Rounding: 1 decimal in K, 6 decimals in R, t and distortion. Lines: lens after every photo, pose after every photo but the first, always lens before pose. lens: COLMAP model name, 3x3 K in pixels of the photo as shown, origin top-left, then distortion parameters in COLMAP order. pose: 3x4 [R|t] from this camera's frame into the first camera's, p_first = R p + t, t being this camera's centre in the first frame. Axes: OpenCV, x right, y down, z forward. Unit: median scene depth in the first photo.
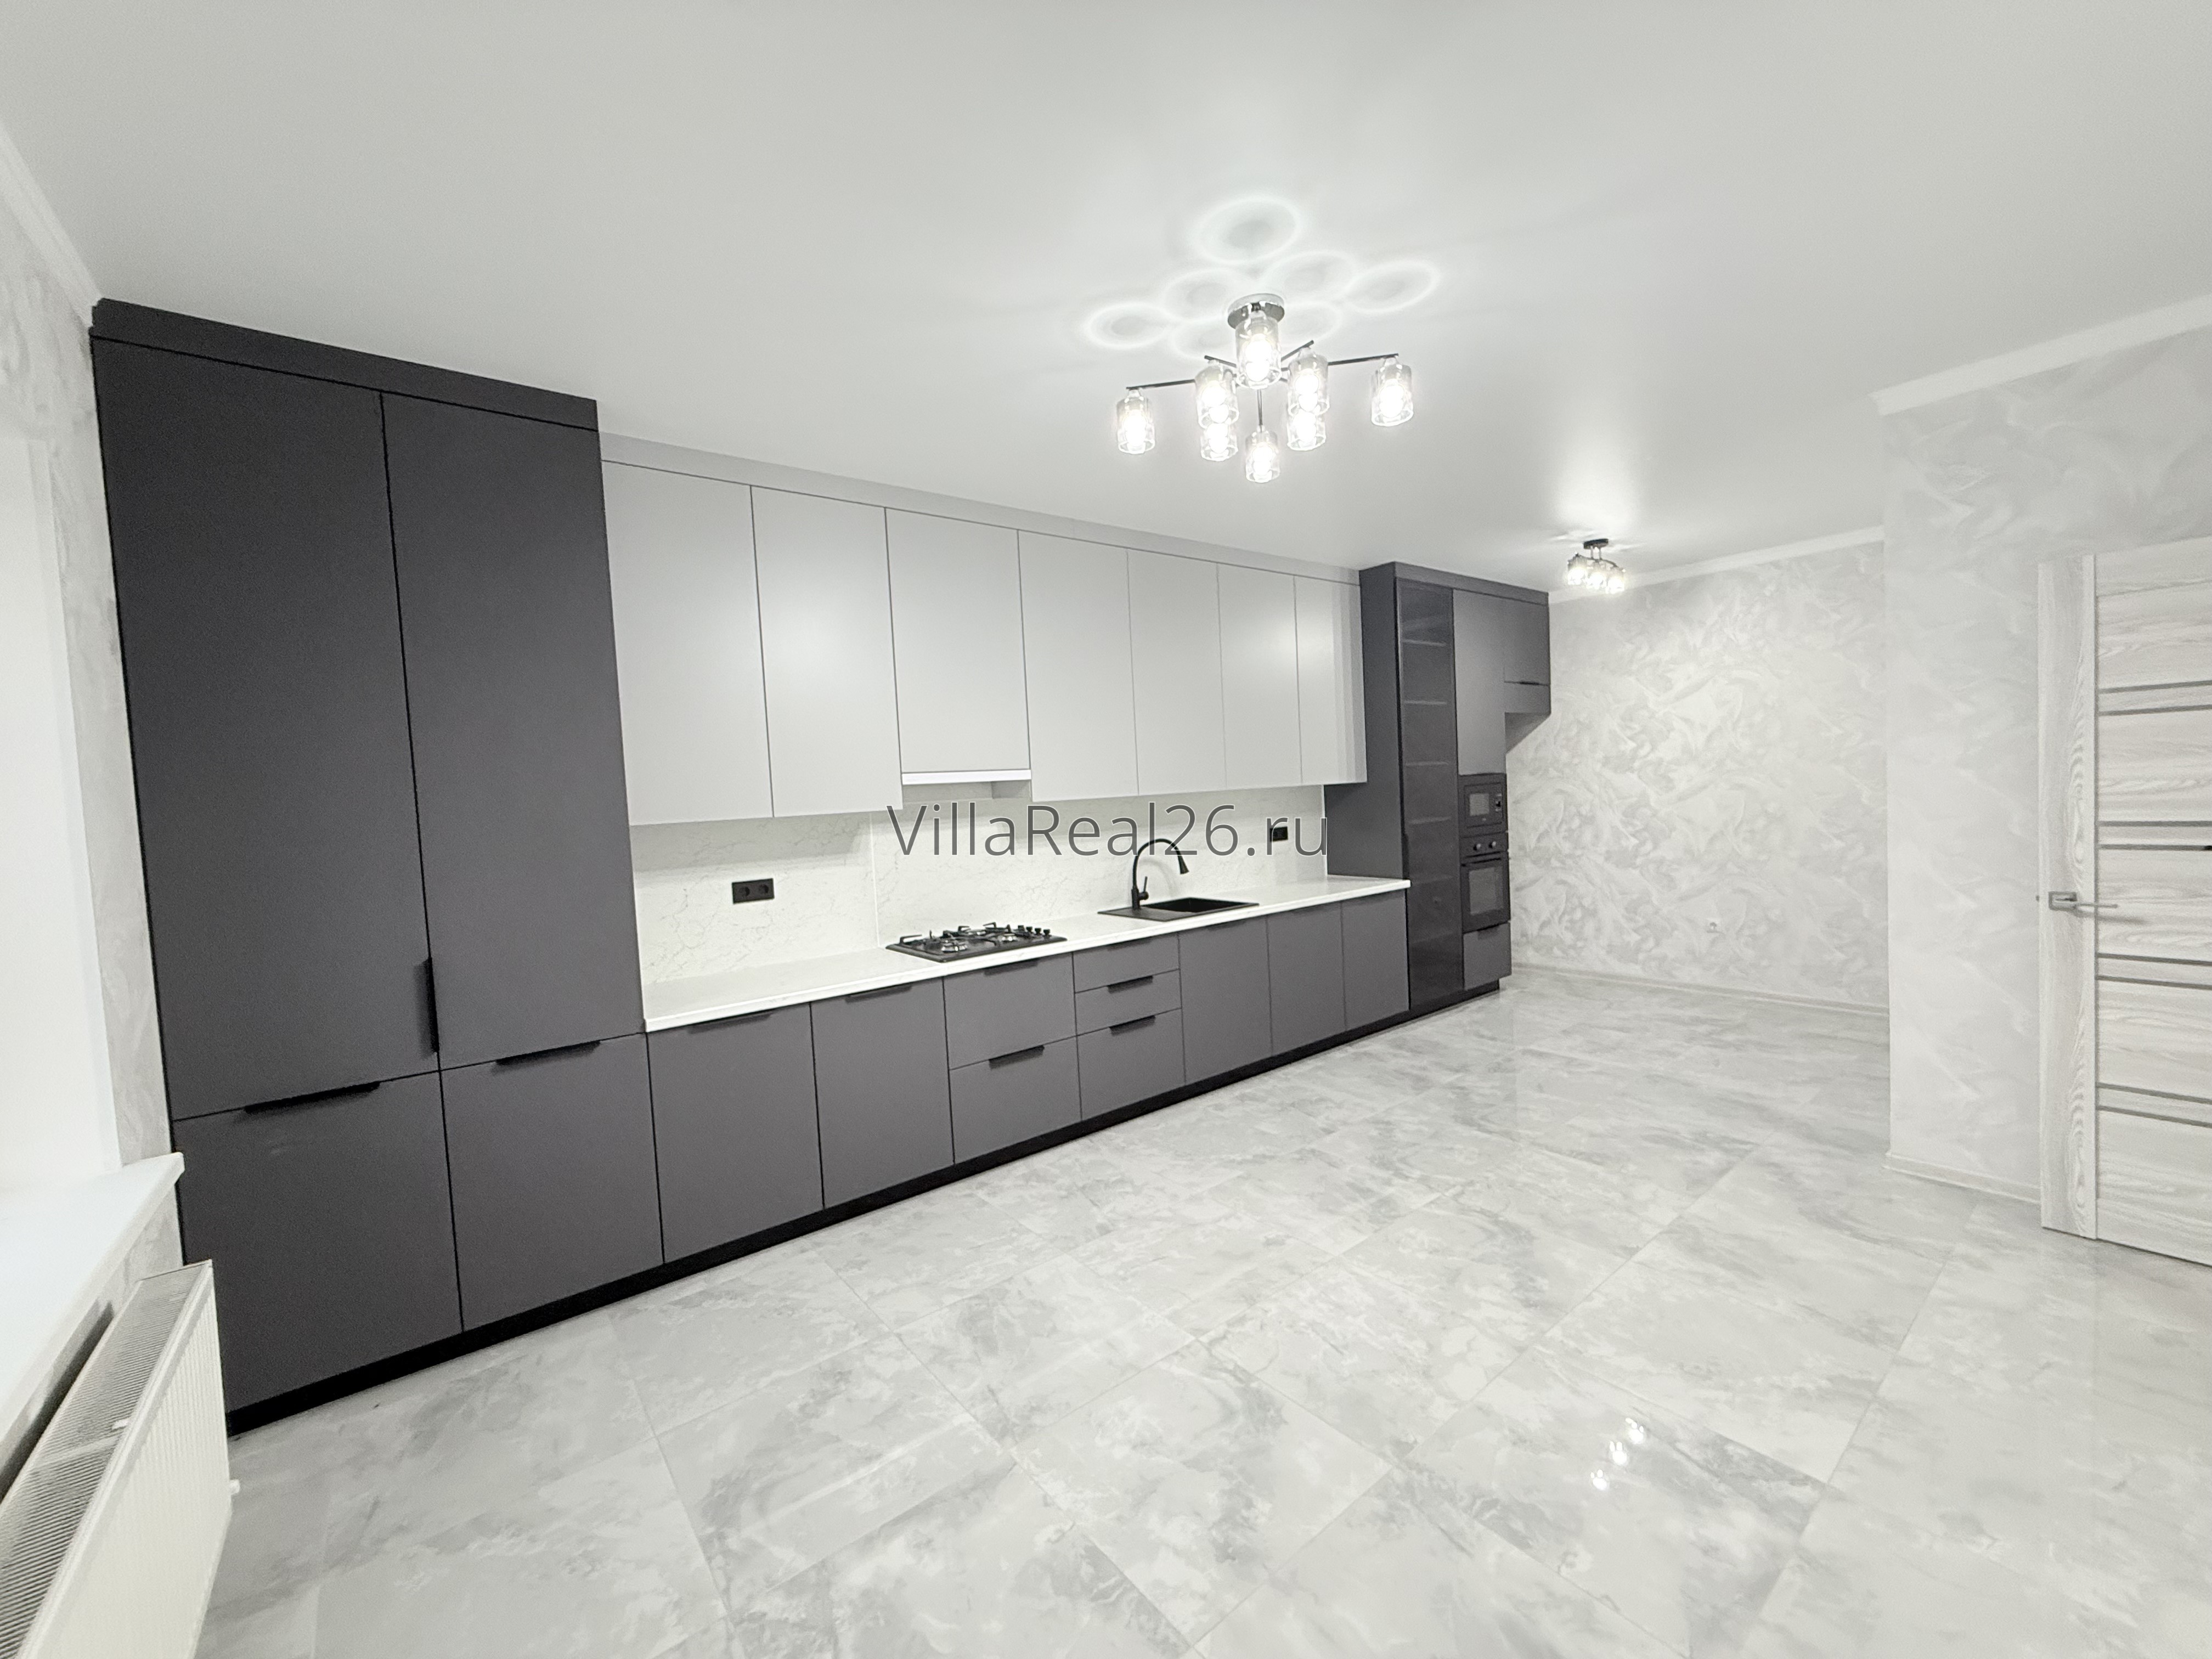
lens RADIAL K [[884.5, 0, 1100.5], [0, 884.5, 829.2], [0, 0, 1]] dist [-0.000953, 0.000609]
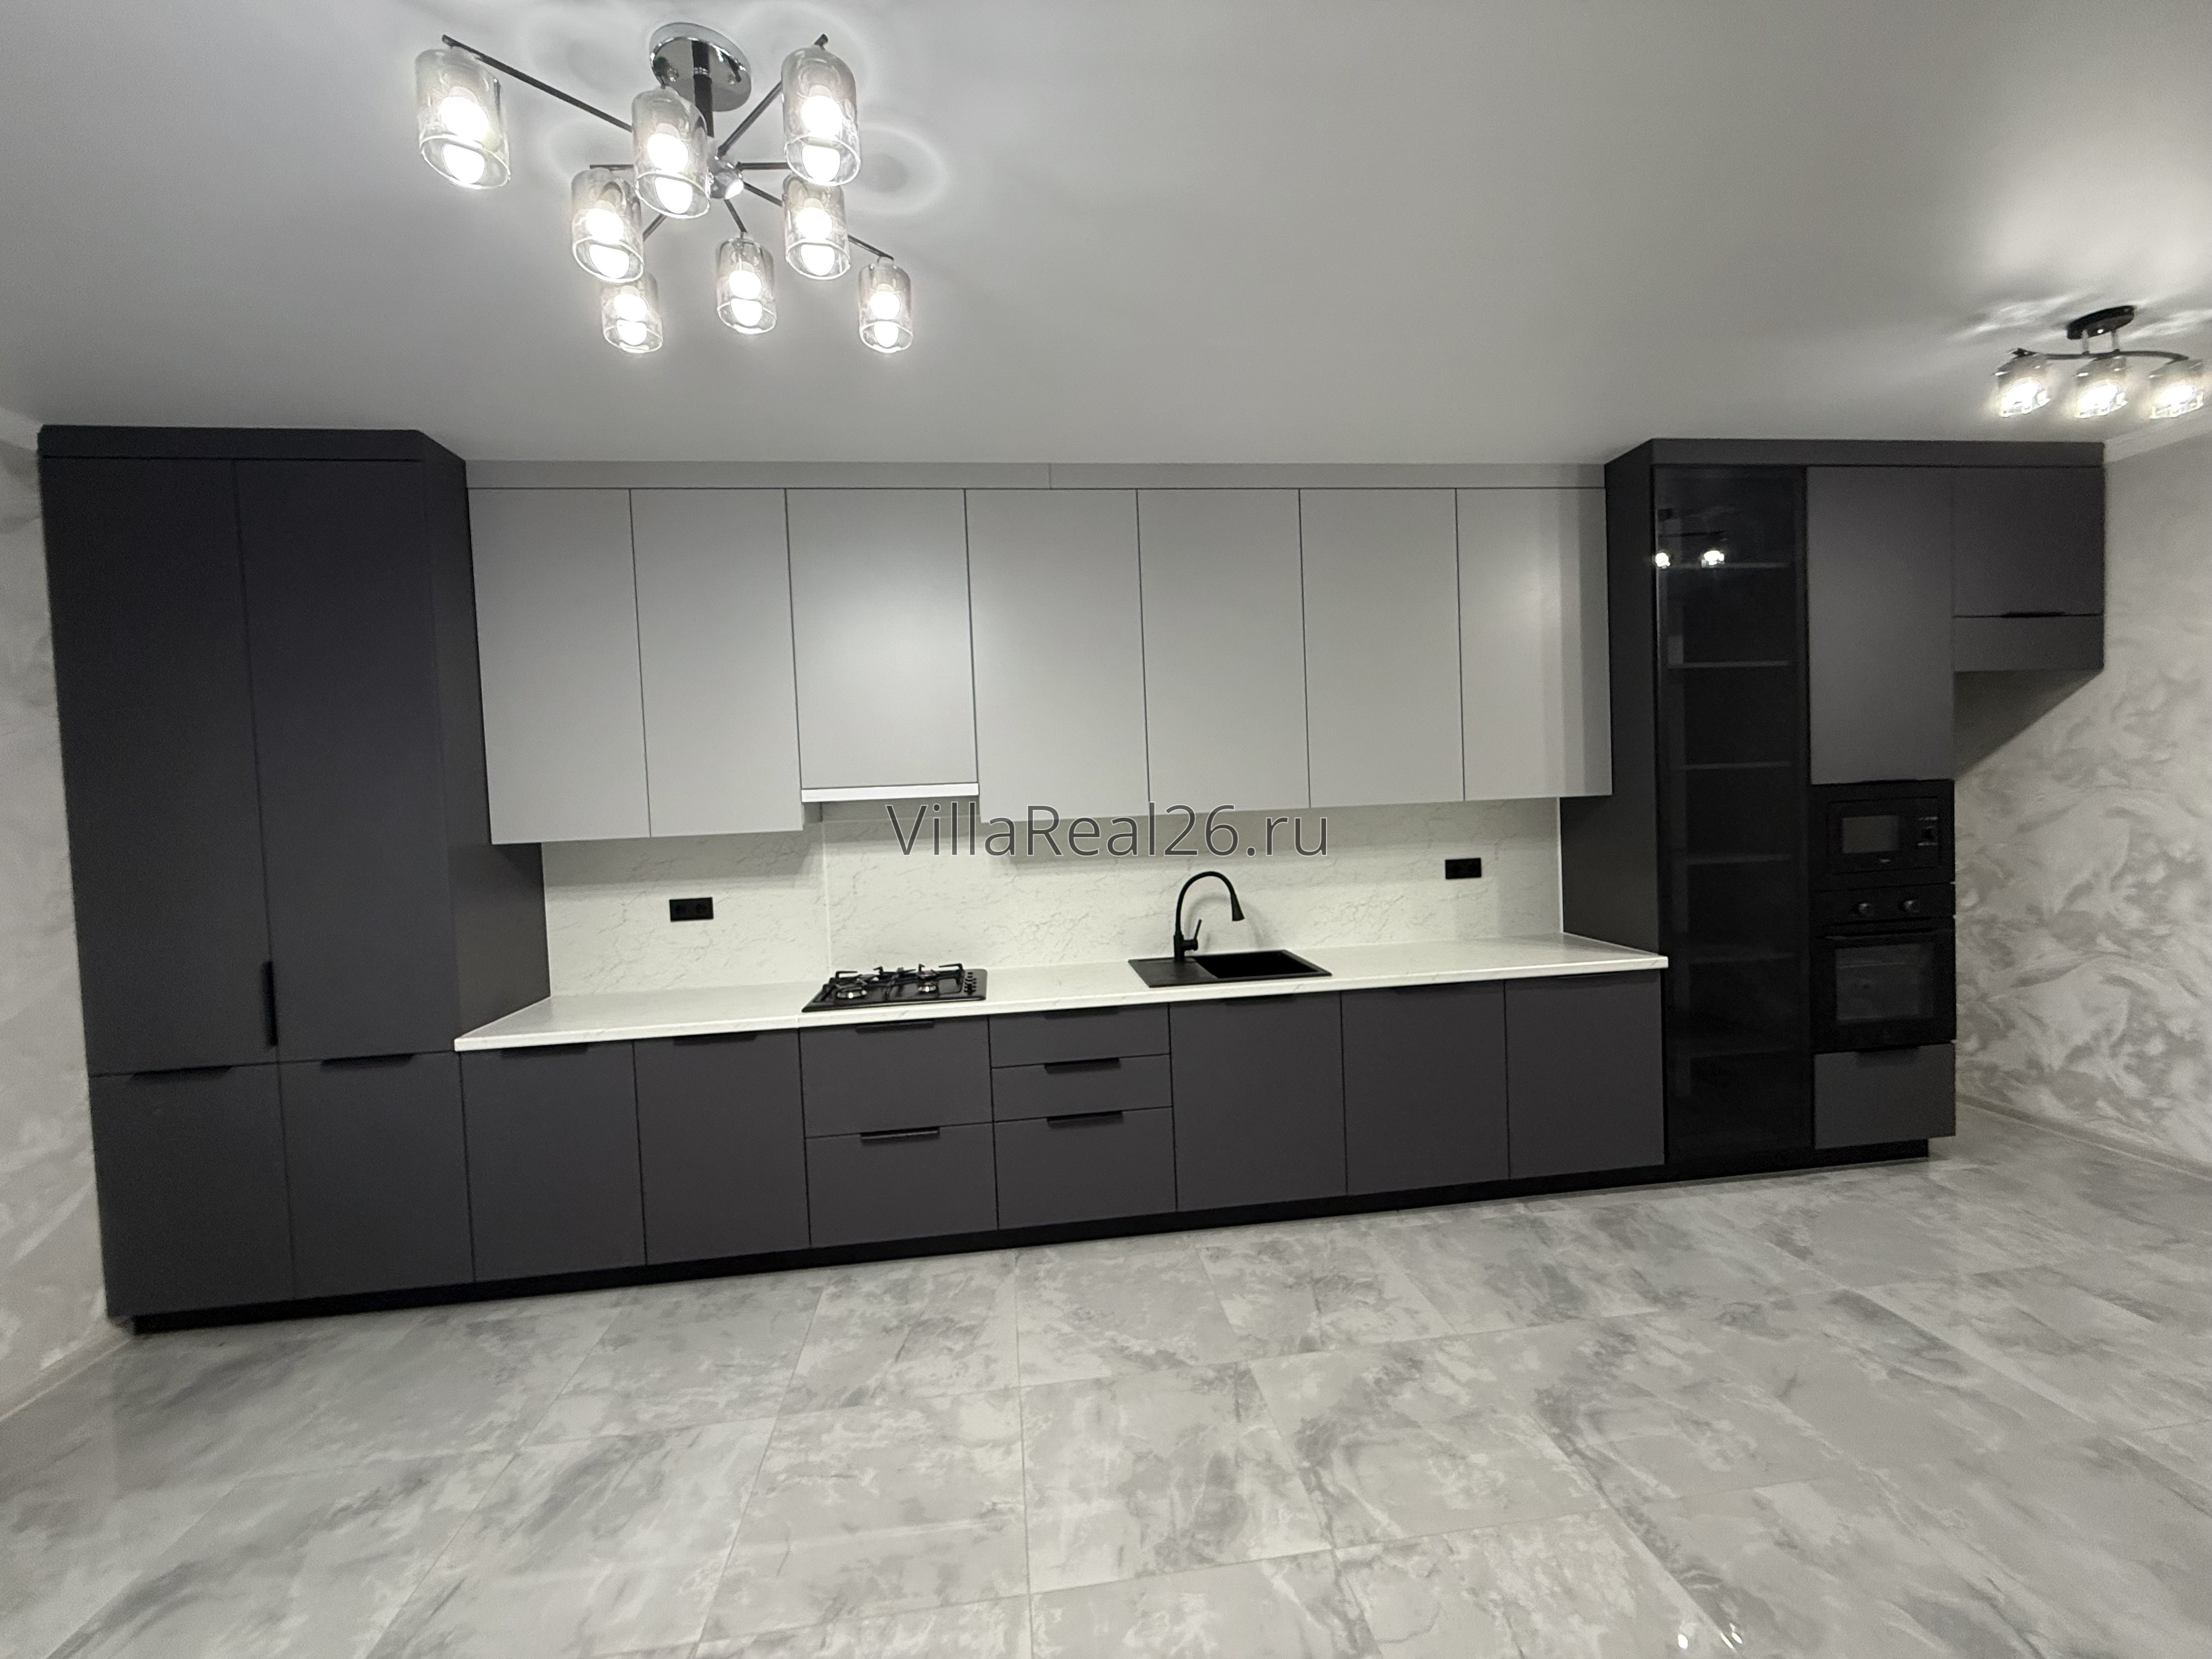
lens RADIAL K [[884.5, 0, 1100.5], [0, 884.5, 829.2], [0, 0, 1]] dist [-0.000953, 0.000609]
pose [[0.854838, 0.032819, -0.517855, 0.503789], [-0.025999, 0.999453, 0.020423, -0.051045], [0.518242, -0.003995, 0.855224, 0.414537]]
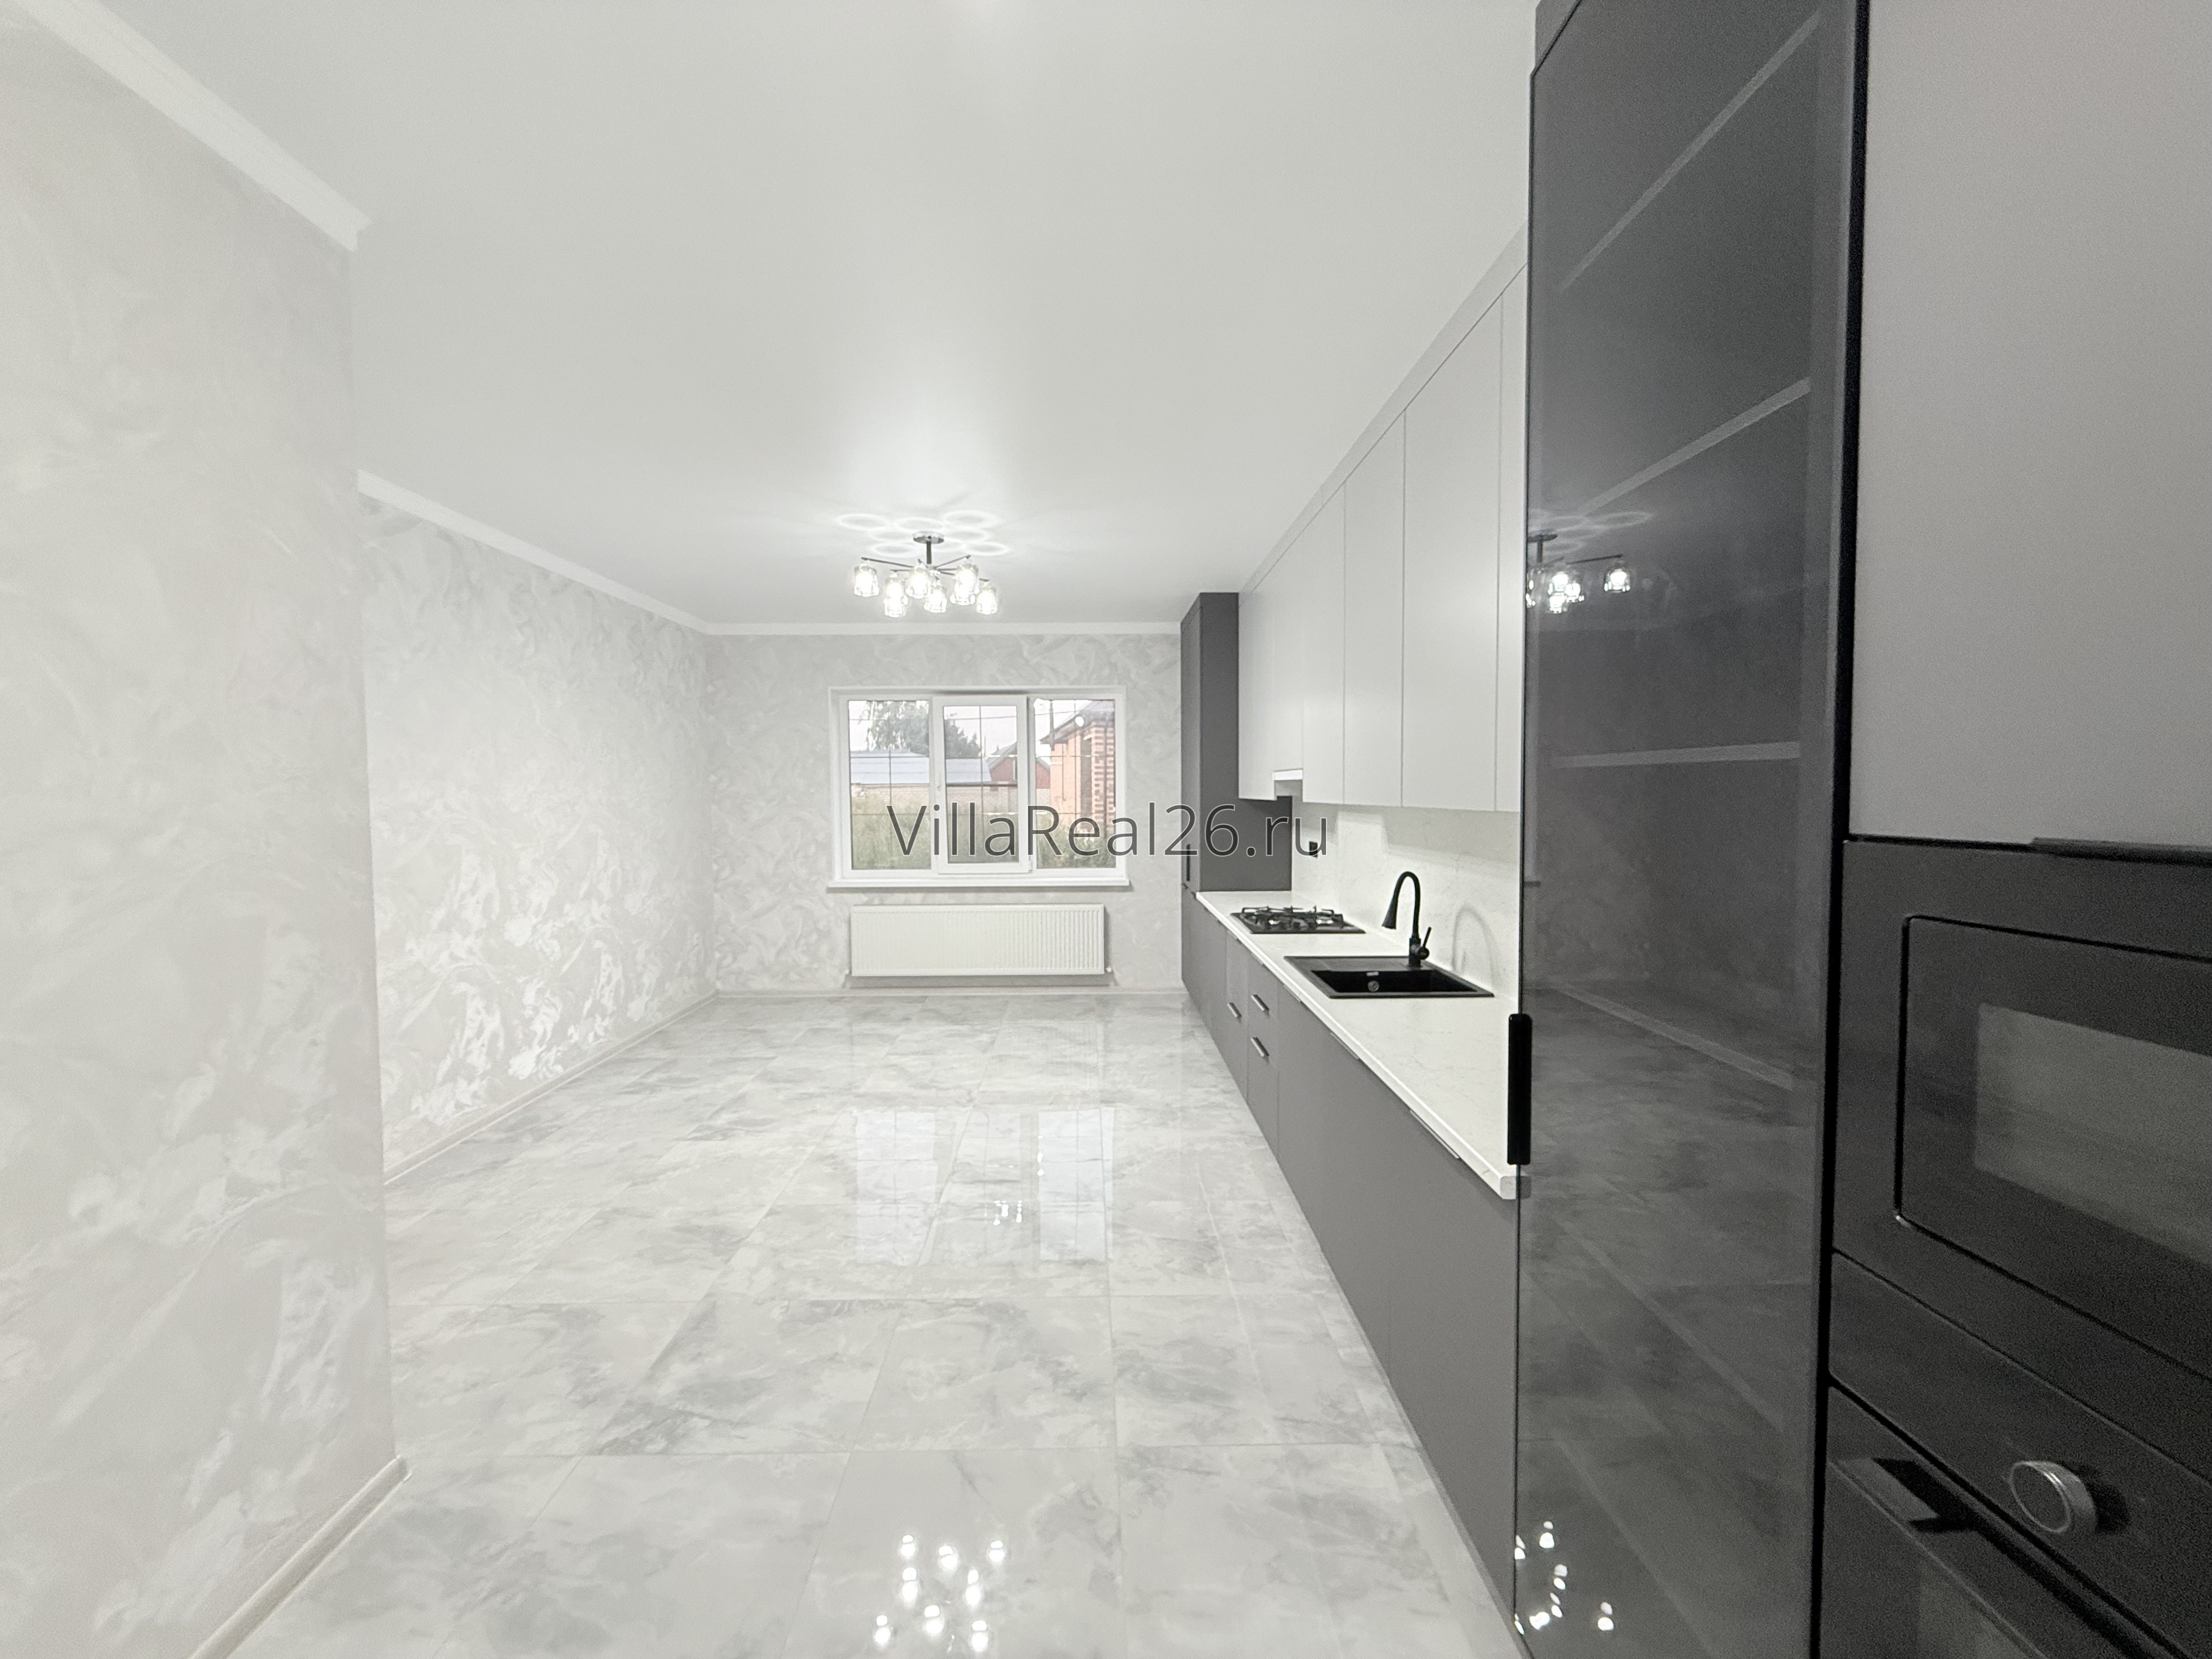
lens RADIAL K [[884.5, 0, 1100.5], [0, 884.5, 829.2], [0, 0, 1]] dist [-0.000953, 0.000609]
pose [[-0.603231, 0.089824, -0.792493, 0.985762], [-0.001066, 0.993546, 0.113423, -0.129699], [0.797566, 0.069265, -0.599242, 1.628536]]
